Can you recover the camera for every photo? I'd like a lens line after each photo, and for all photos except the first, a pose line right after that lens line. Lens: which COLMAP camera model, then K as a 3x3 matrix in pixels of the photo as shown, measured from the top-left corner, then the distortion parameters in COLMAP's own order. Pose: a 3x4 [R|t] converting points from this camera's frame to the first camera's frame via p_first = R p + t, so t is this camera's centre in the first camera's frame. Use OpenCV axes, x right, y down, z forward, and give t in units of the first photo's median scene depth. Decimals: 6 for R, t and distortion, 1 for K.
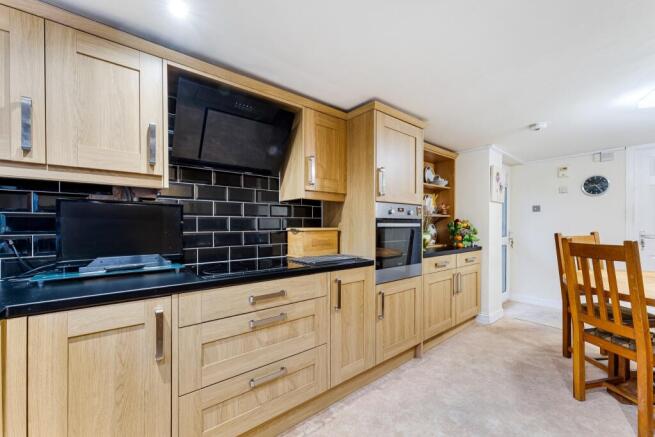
lens RADIAL K [[266.8, 0, 329.5], [0, 266.8, 222.3], [0, 0, 1]] dist [0.001260, 0.000191]
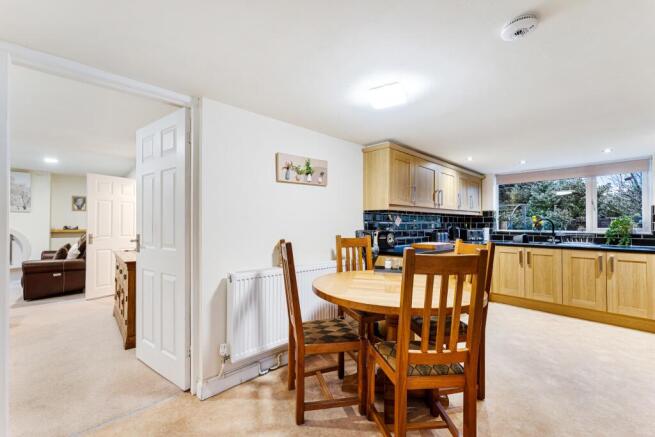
lens RADIAL K [[266.8, 0, 329.5], [0, 266.8, 222.3], [0, 0, 1]] dist [0.001260, 0.000191]
pose [[-0.998528, -0.002958, -0.054163, 1.606211], [-0.002744, 0.999988, -0.004041, -0.012252], [0.054175, -0.003886, -0.998524, 2.044149]]
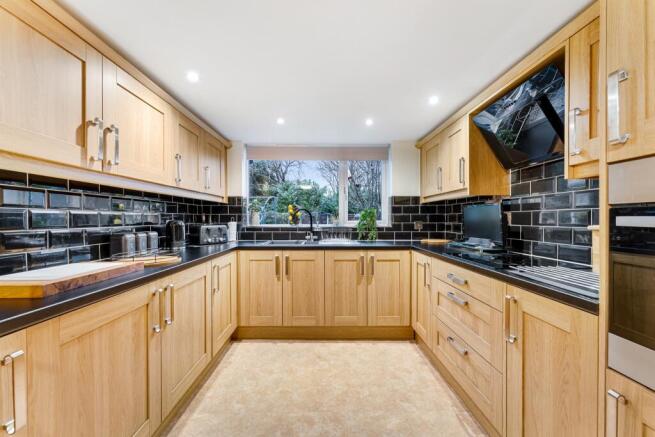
lens RADIAL K [[264.1, 0, 327.5], [0, 264.1, 218.5], [0, 0, 1]] dist [0.001304, 0.000419]
pose [[-0.626775, -0.000862, -0.779199, 0.779643], [-0.001605, 0.999999, 0.000185, 0.005813], [0.779198, 0.001367, -0.626776, 0.934313]]
